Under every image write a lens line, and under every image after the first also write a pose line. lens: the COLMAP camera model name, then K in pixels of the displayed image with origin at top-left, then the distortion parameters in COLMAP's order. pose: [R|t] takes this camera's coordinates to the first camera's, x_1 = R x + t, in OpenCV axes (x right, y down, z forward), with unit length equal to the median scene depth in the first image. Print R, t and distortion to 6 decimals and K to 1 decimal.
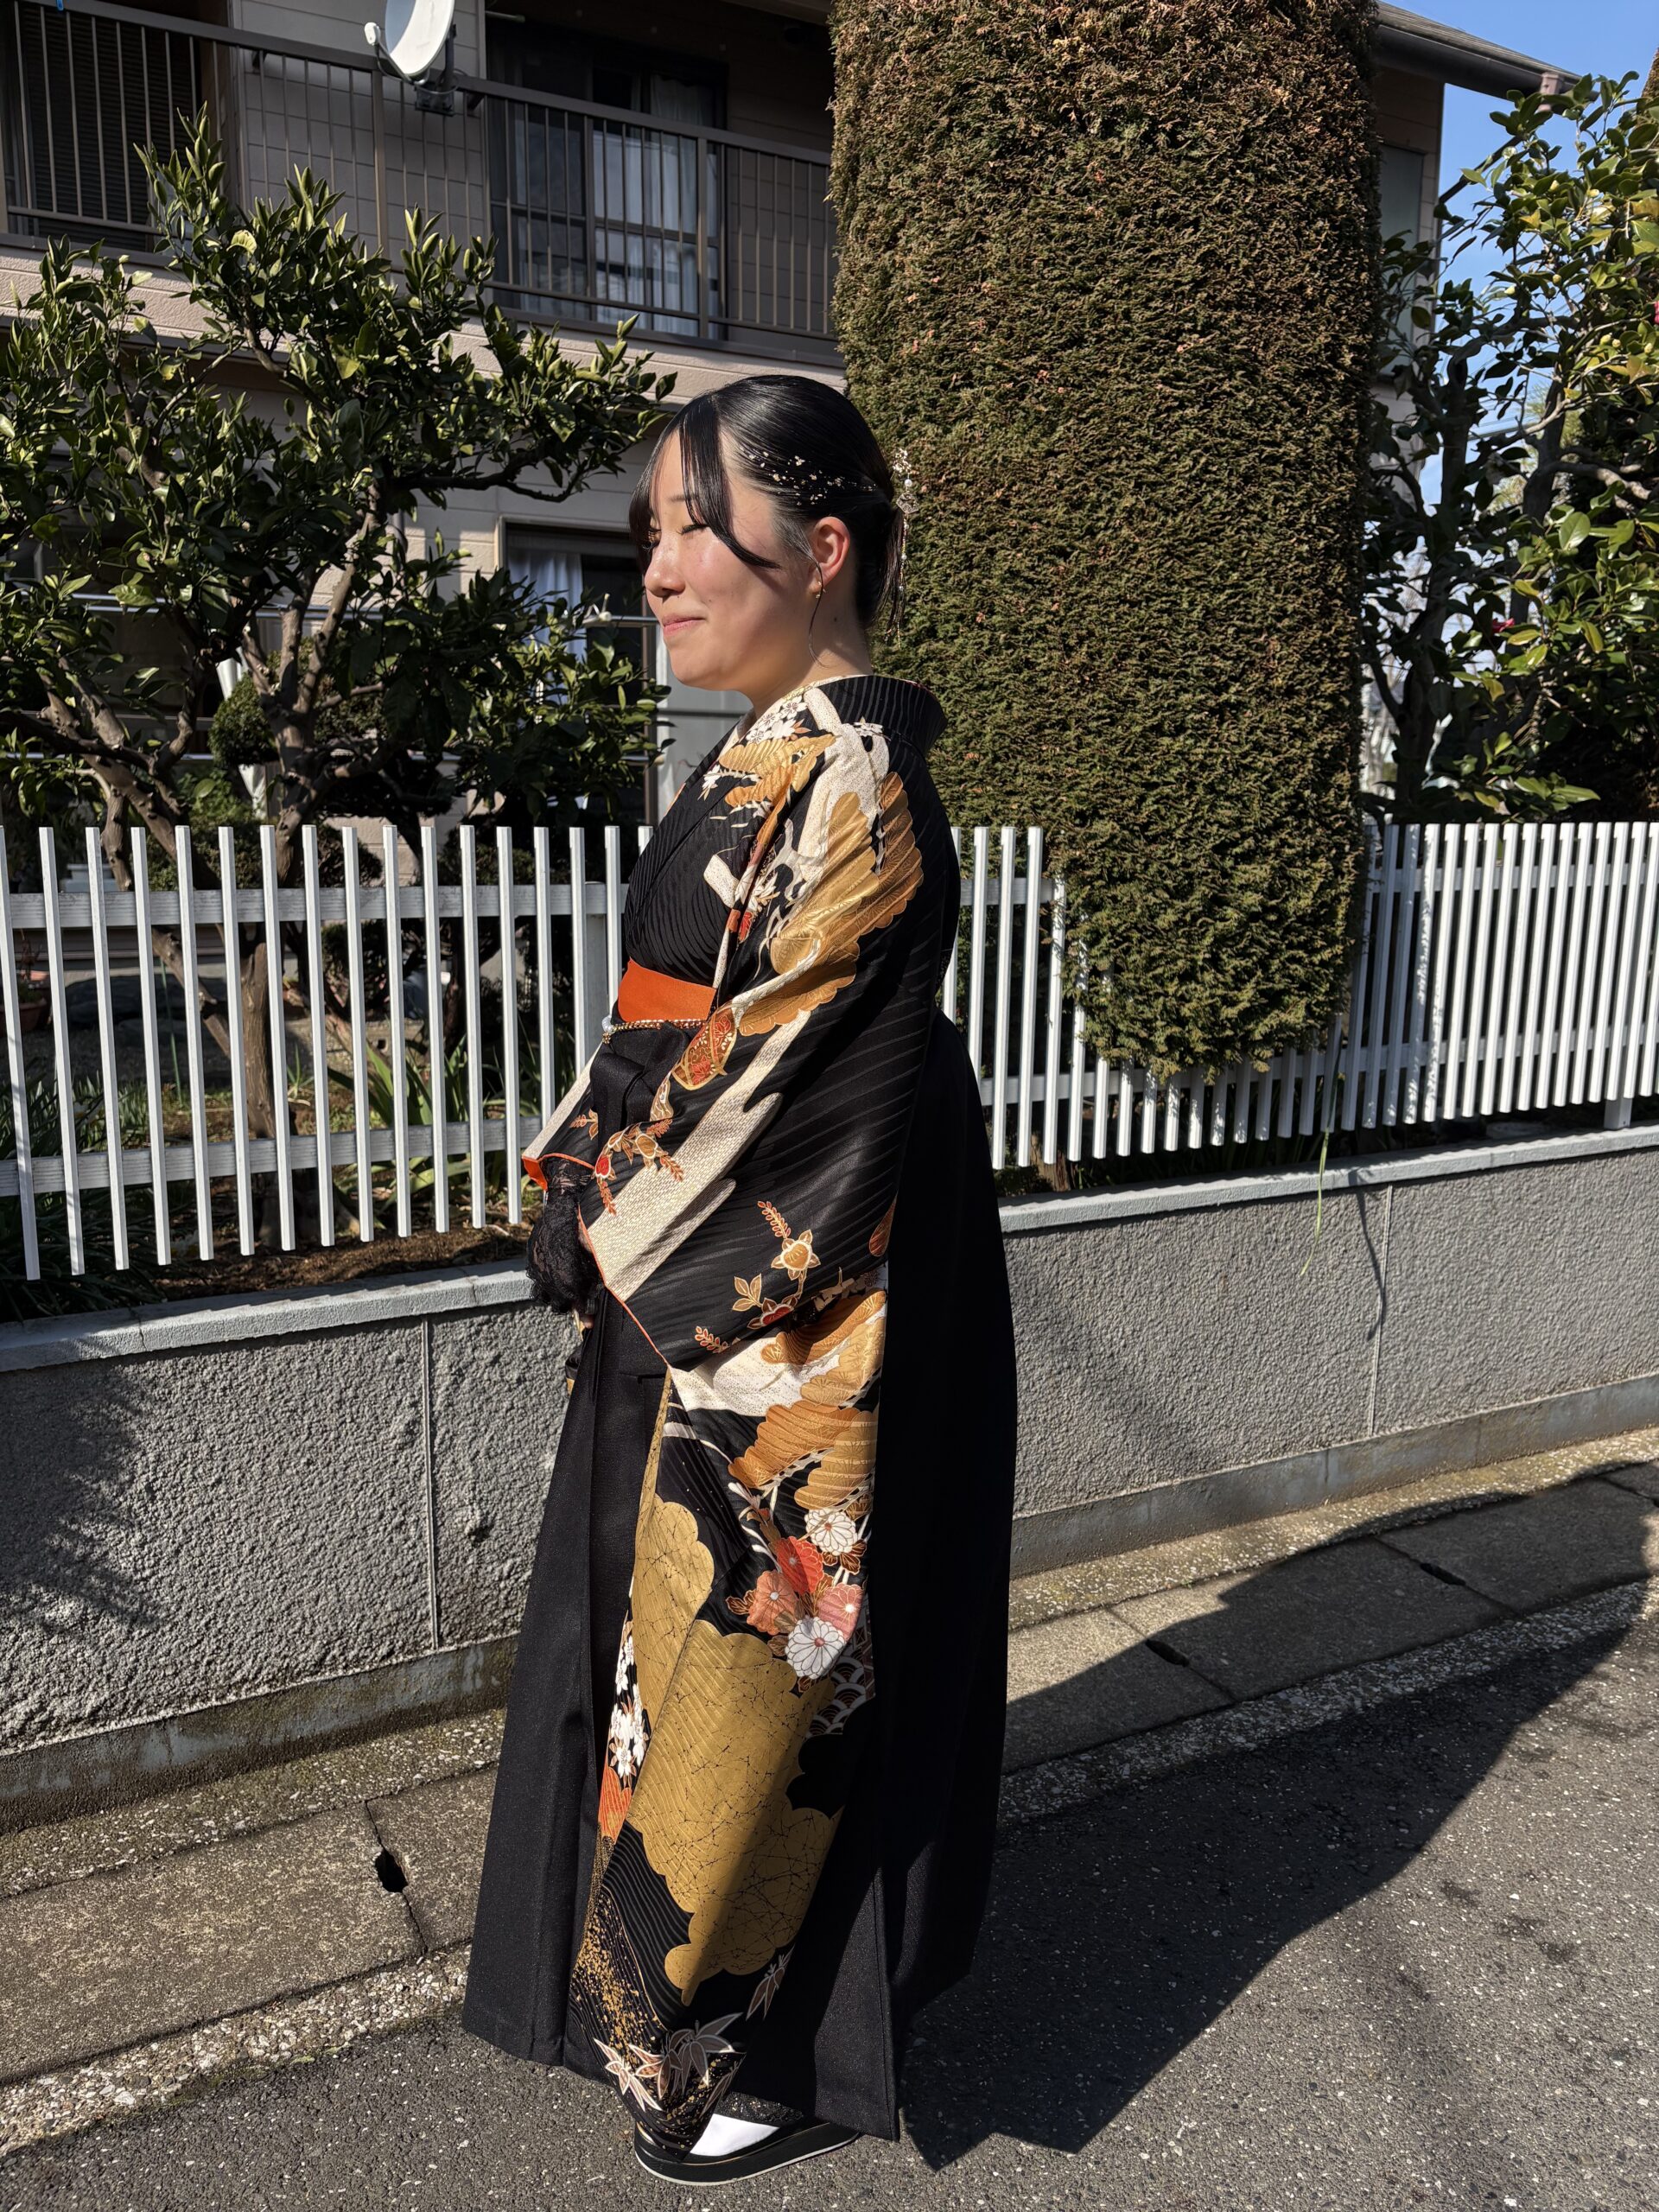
lens RADIAL K [[1677.2, 0, 826.7], [0, 1677.2, 1110.5], [0, 0, 1]] dist [-0.047649, 0.119387]
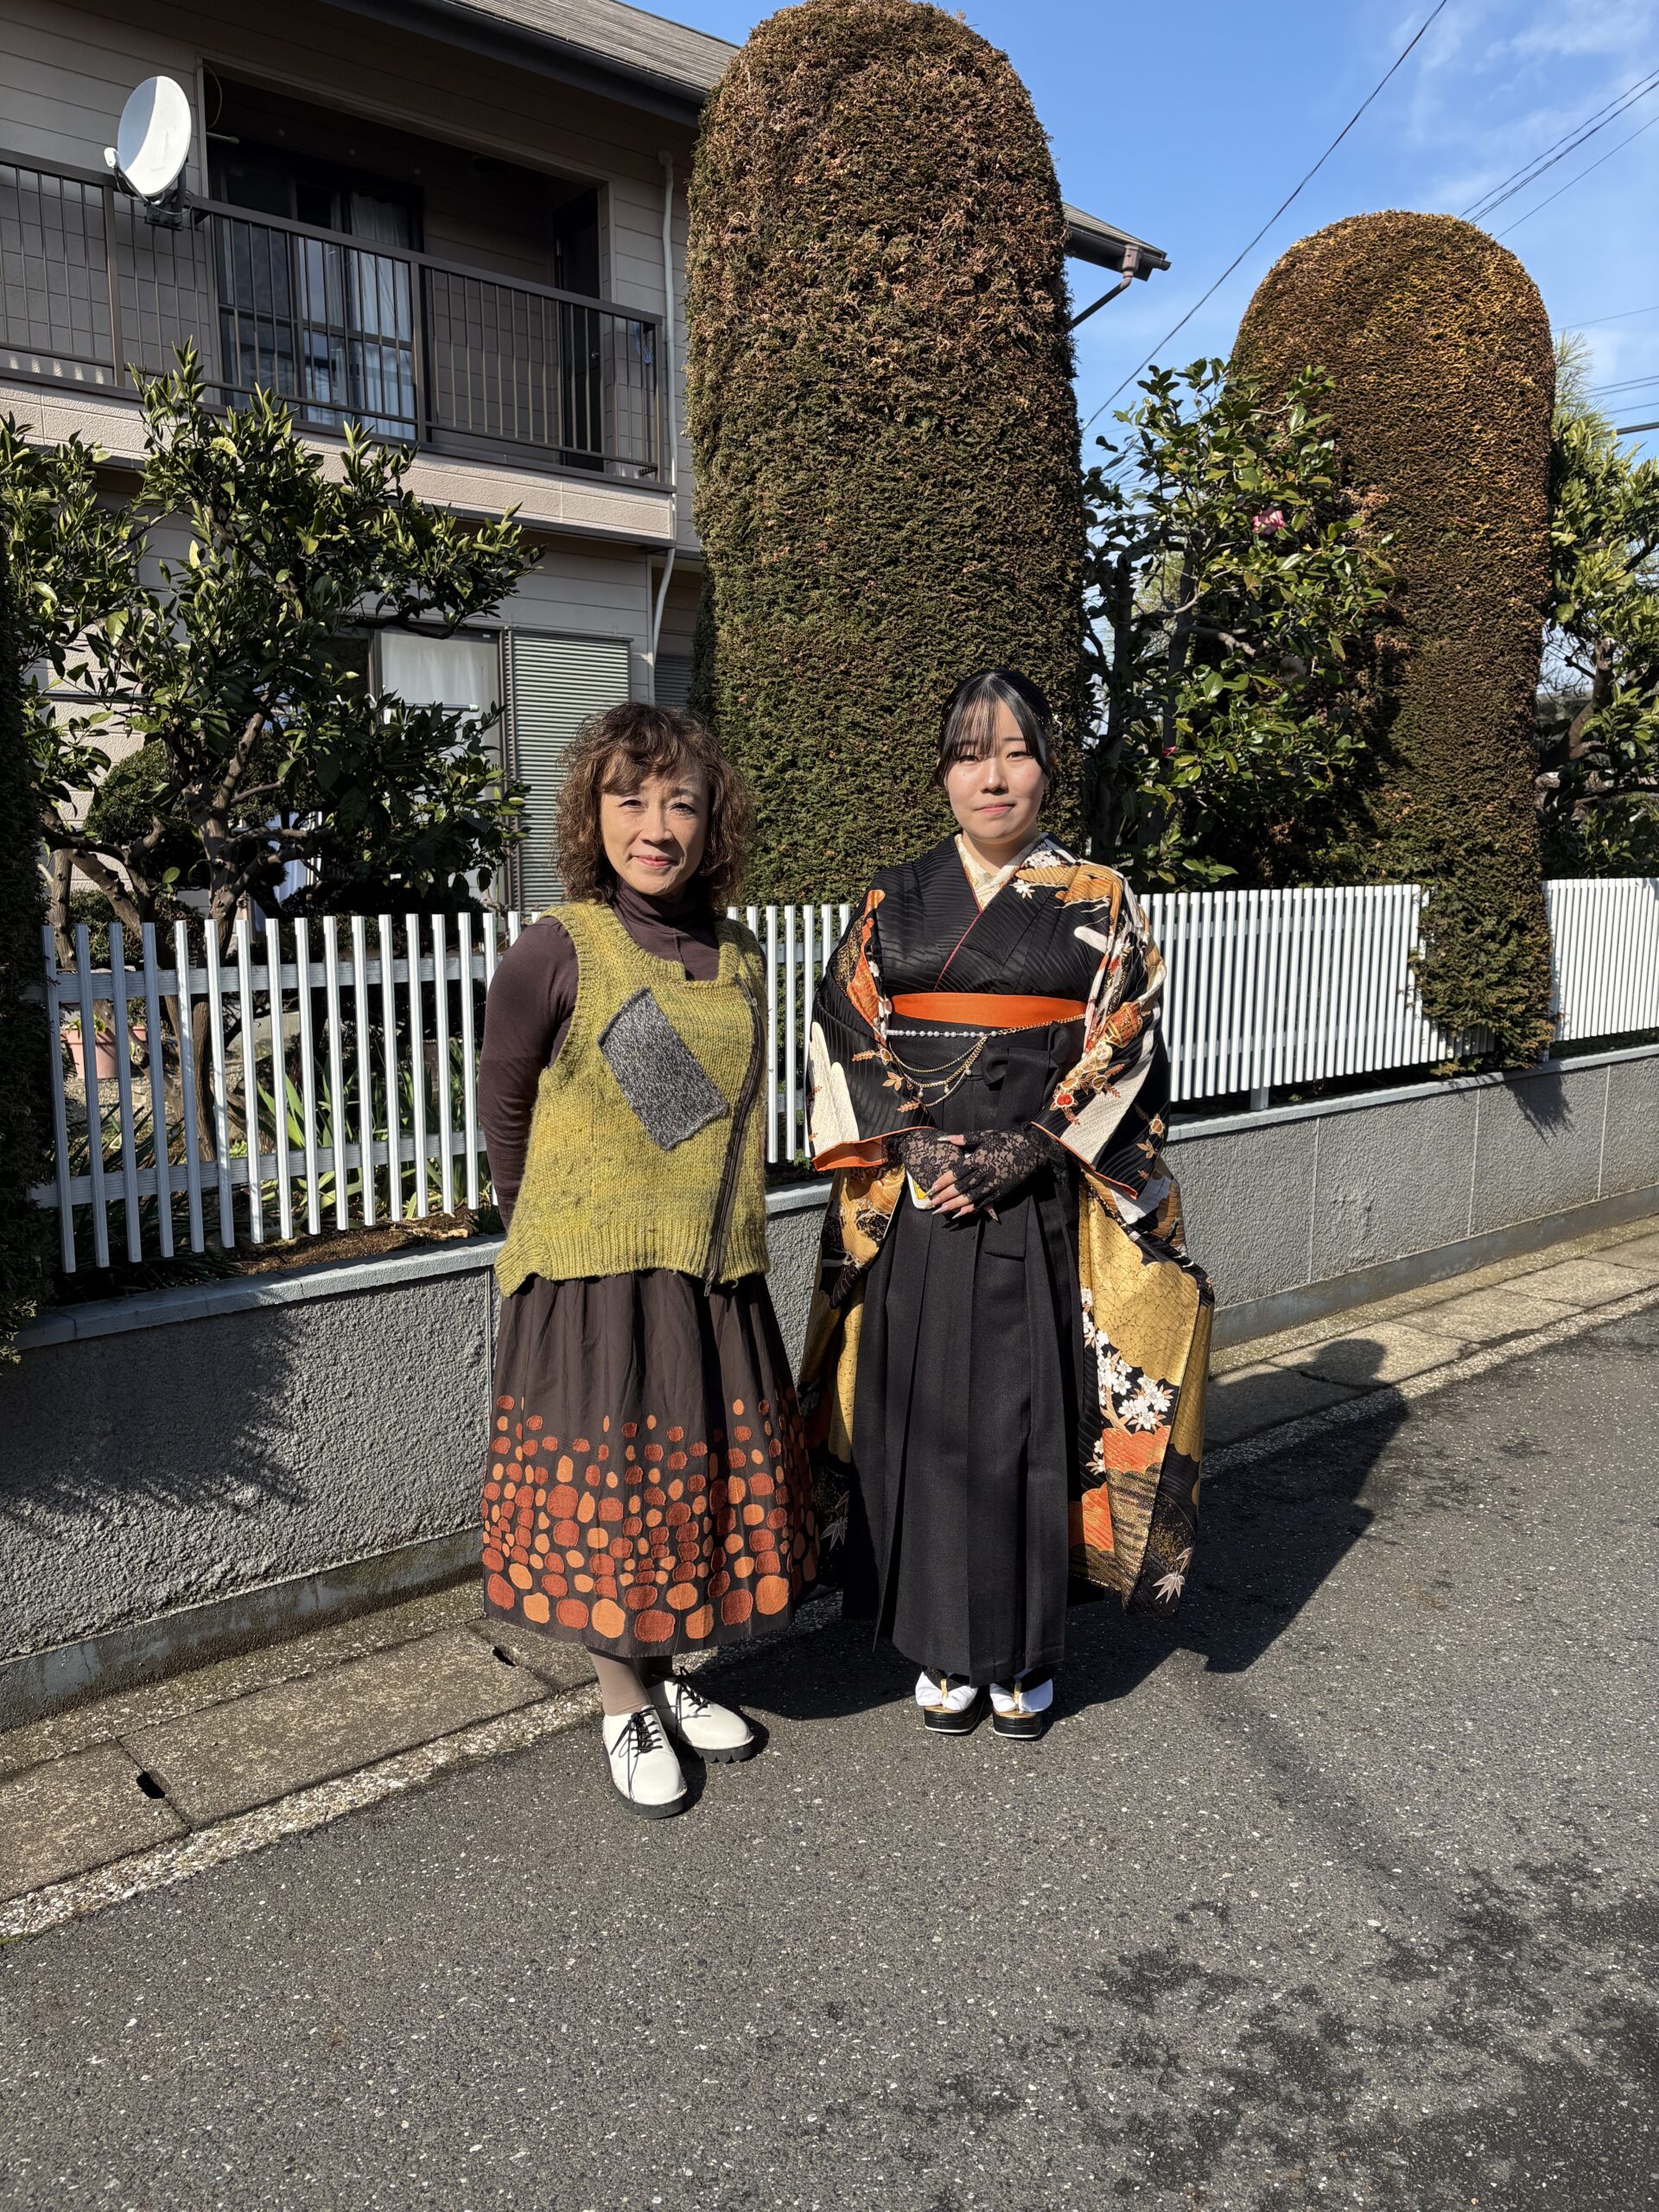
lens RADIAL K [[1653.1, 0, 829.7], [0, 1653.1, 1112.4], [0, 0, 1]] dist [0.006614, 0.029640]
pose [[0.975978, -0.040992, 0.213979, -0.222268], [0.046530, 0.998698, -0.020905, 0.033046], [-0.212843, 0.030360, 0.976615, -0.346276]]
